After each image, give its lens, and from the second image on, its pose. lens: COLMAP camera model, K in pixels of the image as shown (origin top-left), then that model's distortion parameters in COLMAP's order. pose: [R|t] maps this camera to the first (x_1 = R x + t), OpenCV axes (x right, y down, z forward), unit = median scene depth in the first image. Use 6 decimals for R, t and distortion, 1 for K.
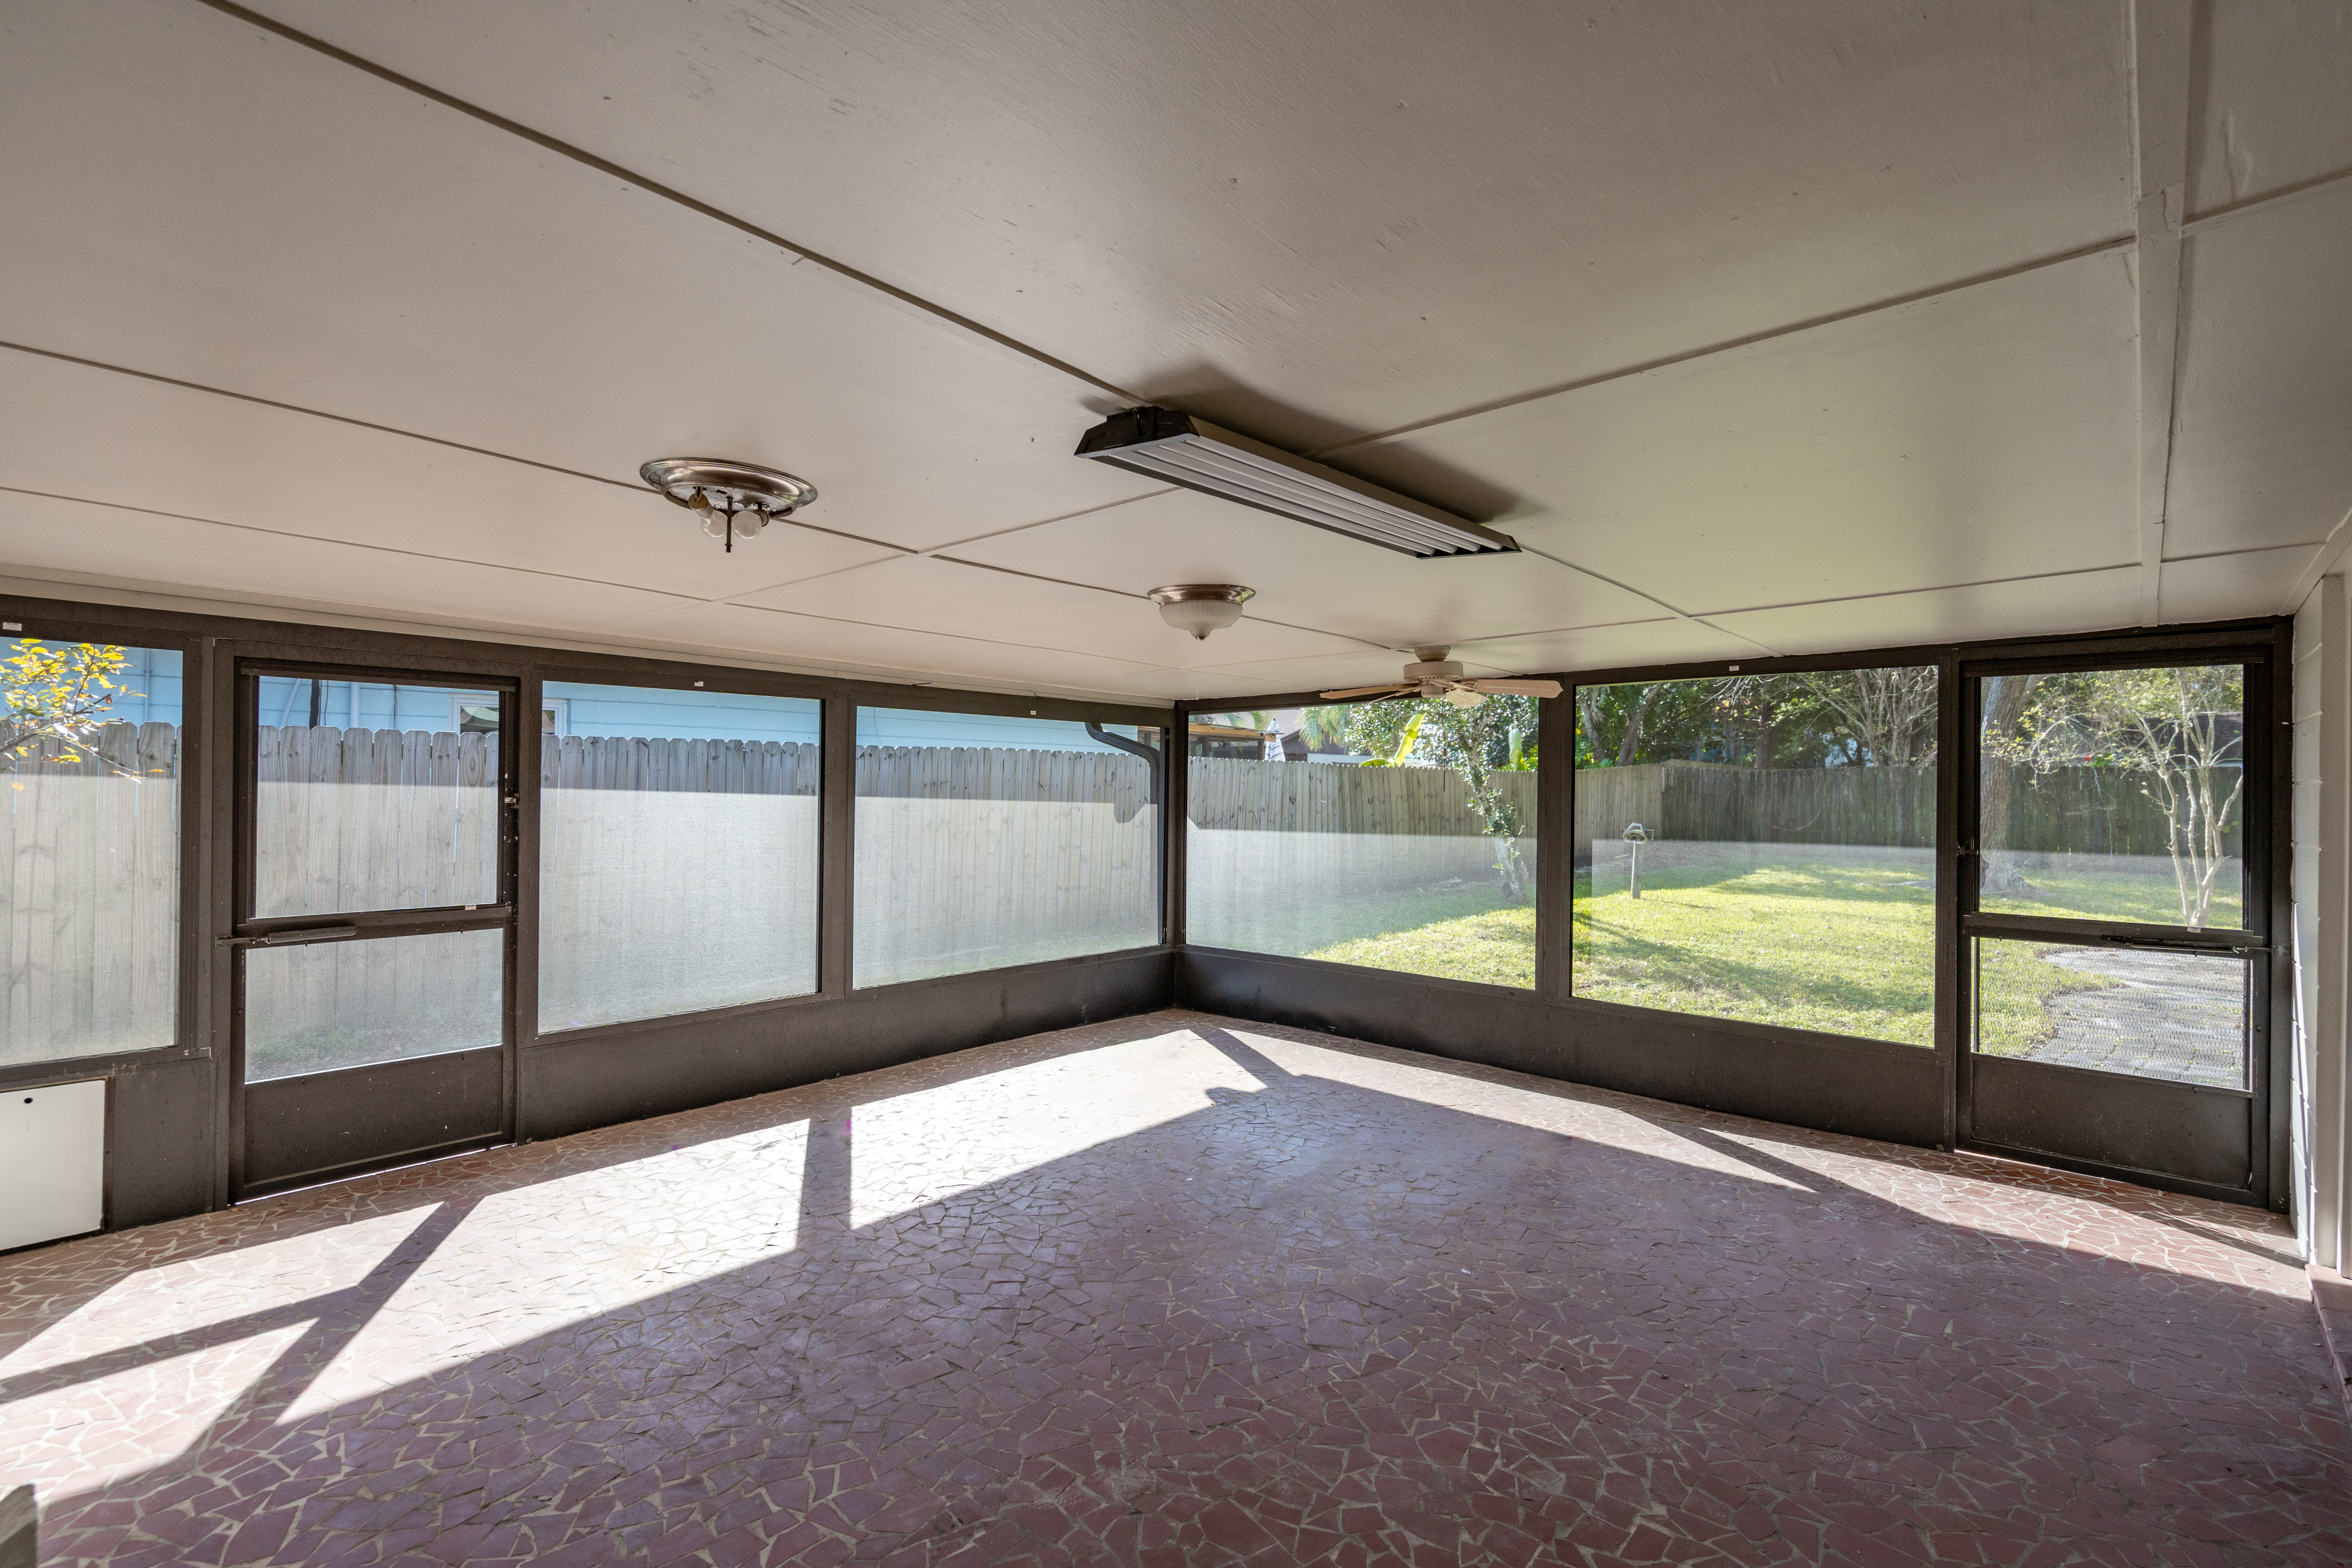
lens RADIAL K [[1077.8, 0, 1159.4], [0, 1077.8, 787.5], [0, 0, 1]] dist [0.001696, 0.000820]
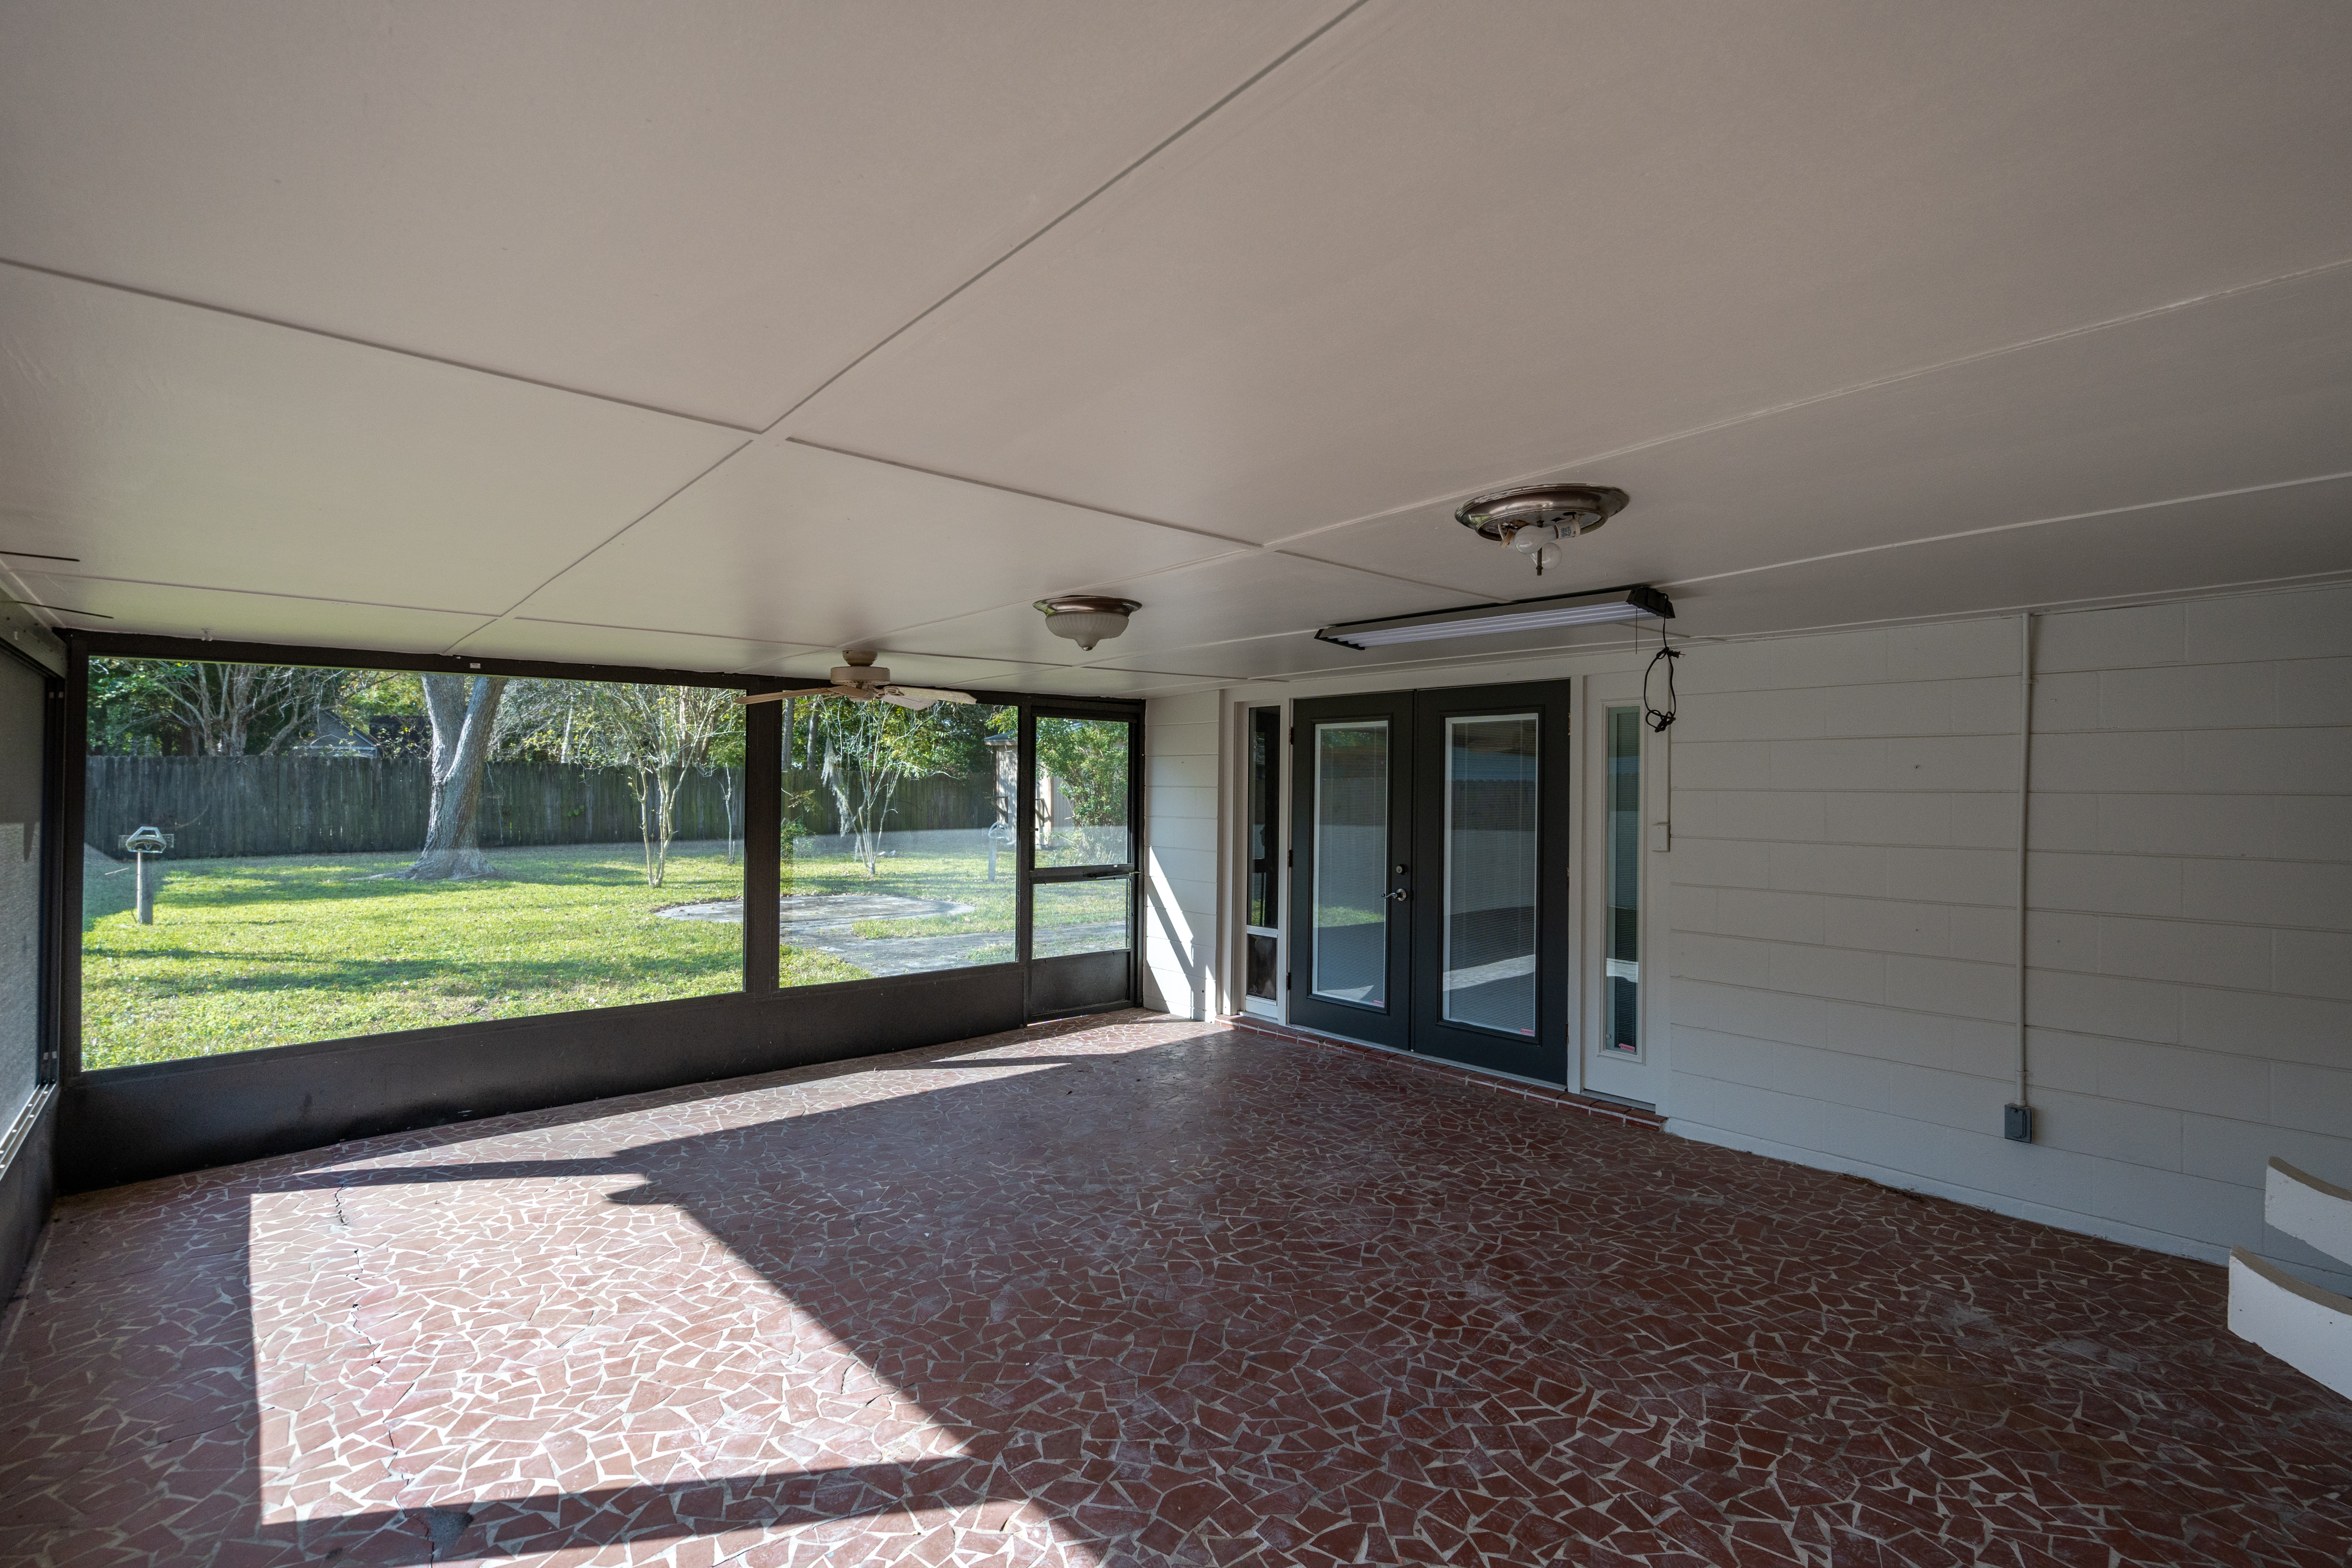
lens RADIAL K [[1077.8, 0, 1159.3], [0, 1077.8, 784.3], [0, 0, 1]] dist [0.001696, 0.000820]
pose [[0.106428, -0.000822, 0.994320, -0.751716], [-0.007251, 0.999972, 0.001603, -0.007980], [-0.994294, -0.007381, 0.106419, 0.648564]]
